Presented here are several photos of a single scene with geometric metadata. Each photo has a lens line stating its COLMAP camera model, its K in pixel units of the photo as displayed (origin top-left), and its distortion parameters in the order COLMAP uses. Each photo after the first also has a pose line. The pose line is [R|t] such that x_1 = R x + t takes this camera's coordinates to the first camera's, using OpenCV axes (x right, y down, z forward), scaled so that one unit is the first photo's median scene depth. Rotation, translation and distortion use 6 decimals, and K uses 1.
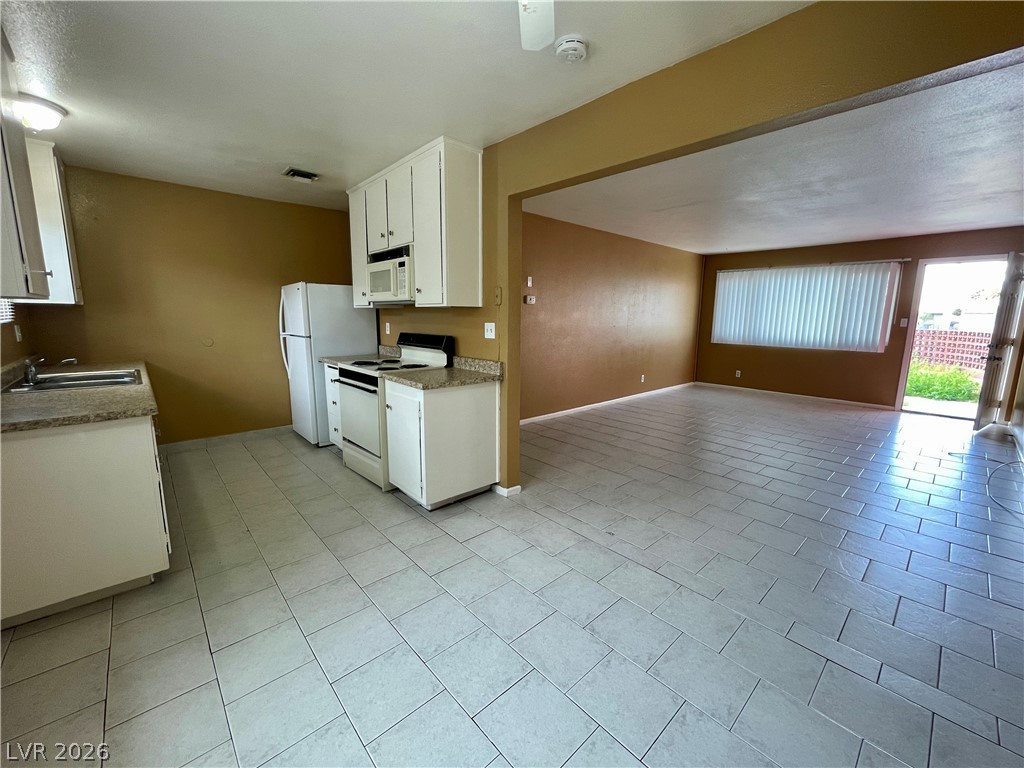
lens RADIAL K [[413.9, 0, 514.2], [0, 413.9, 385.8], [0, 0, 1]] dist [-0.002113, 0.000177]
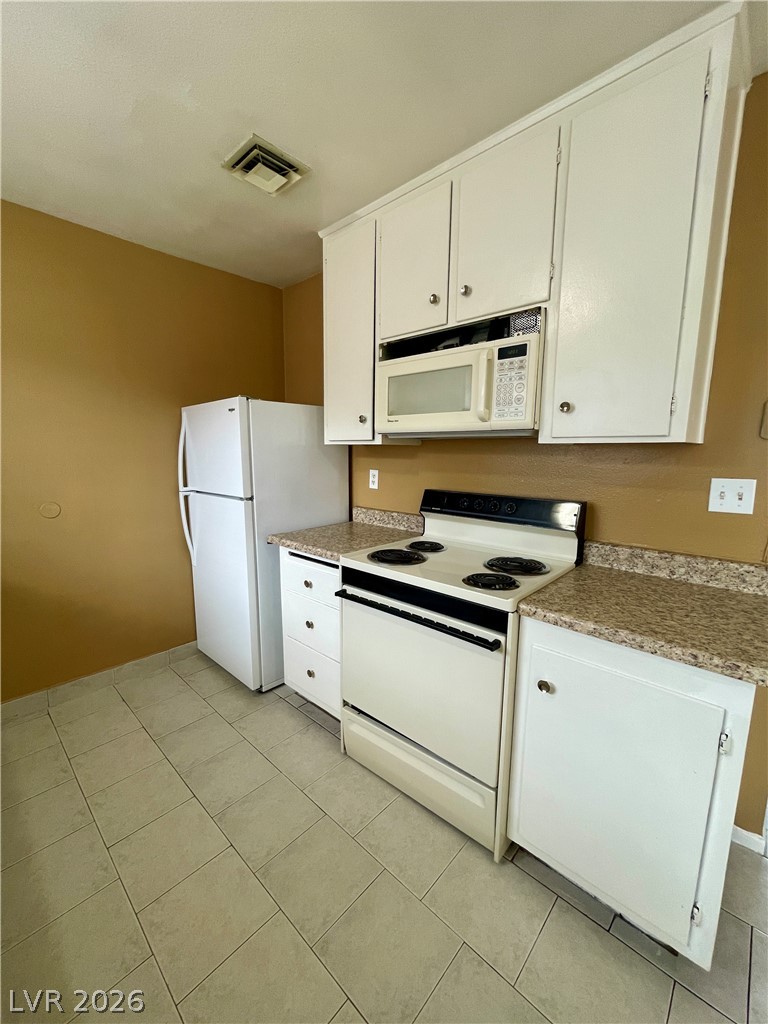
lens RADIAL K [[413.9, 0, 388.3], [0, 413.9, 516.8], [0, 0, 1]] dist [-0.002113, 0.000177]
pose [[0.995974, -0.015968, 0.088206, -0.468166], [0.016952, 0.999802, -0.010421, -0.110035], [-0.088022, 0.011875, 0.996048, 0.572511]]
